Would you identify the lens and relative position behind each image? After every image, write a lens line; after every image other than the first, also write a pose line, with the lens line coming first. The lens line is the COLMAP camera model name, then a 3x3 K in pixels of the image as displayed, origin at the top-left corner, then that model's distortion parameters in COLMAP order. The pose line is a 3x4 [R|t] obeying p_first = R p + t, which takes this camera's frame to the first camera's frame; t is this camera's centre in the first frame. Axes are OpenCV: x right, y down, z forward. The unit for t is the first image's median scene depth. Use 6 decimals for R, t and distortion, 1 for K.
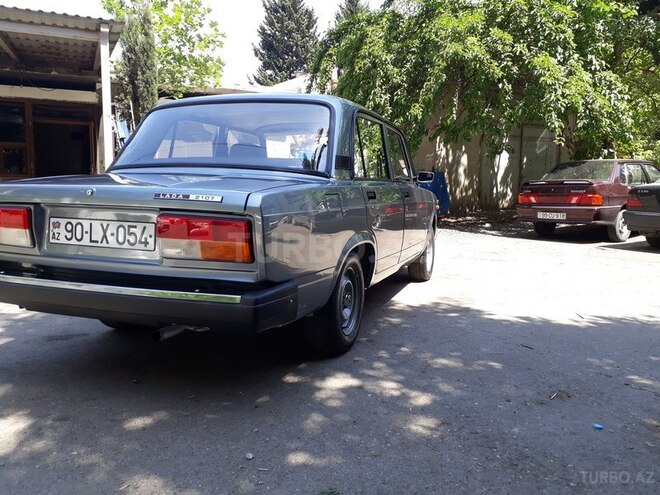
lens RADIAL K [[522.5, 0, 349.8], [0, 522.5, 233.4], [0, 0, 1]] dist [0.125908, -0.149163]
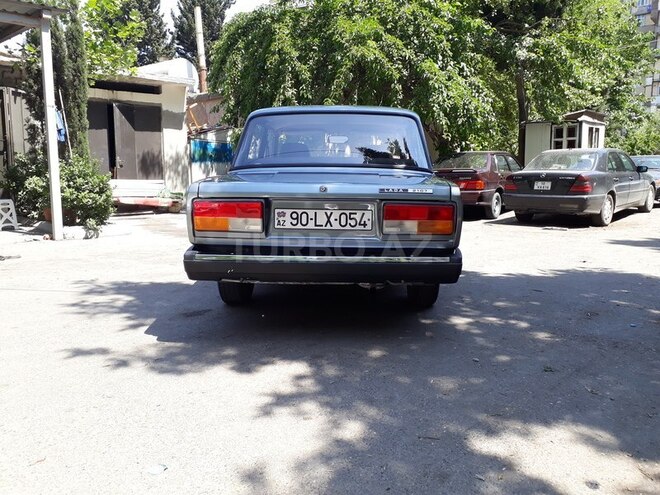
lens RADIAL K [[515.3, 0, 330.0], [0, 515.3, 247.5], [0, 0, 1]] dist [0.045750, 0.000644]
pose [[0.961327, -0.049249, 0.270971, -0.184838], [0.034333, 0.997637, 0.059517, -0.001410], [-0.273262, -0.047912, 0.960746, -0.057399]]
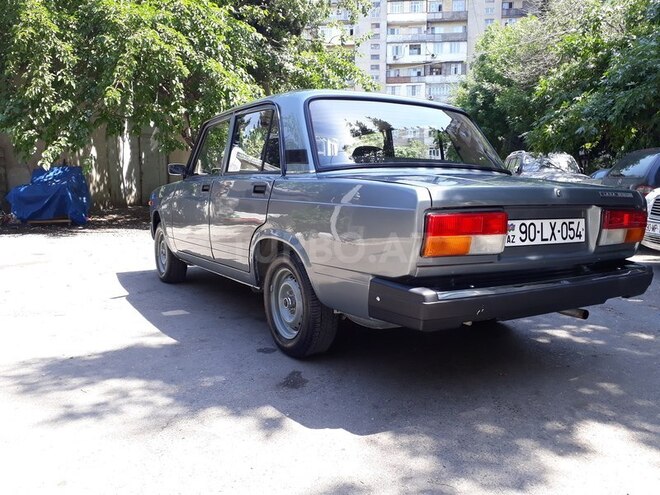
lens RADIAL K [[516.8, 0, 330.0], [0, 516.8, 247.5], [0, 0, 1]] dist [0.026564, -0.081643]
pose [[0.635867, -0.099894, 0.765307, -0.349880], [0.070050, 0.994966, 0.071668, -0.016544], [-0.768613, 0.008038, 0.639664, 0.155095]]
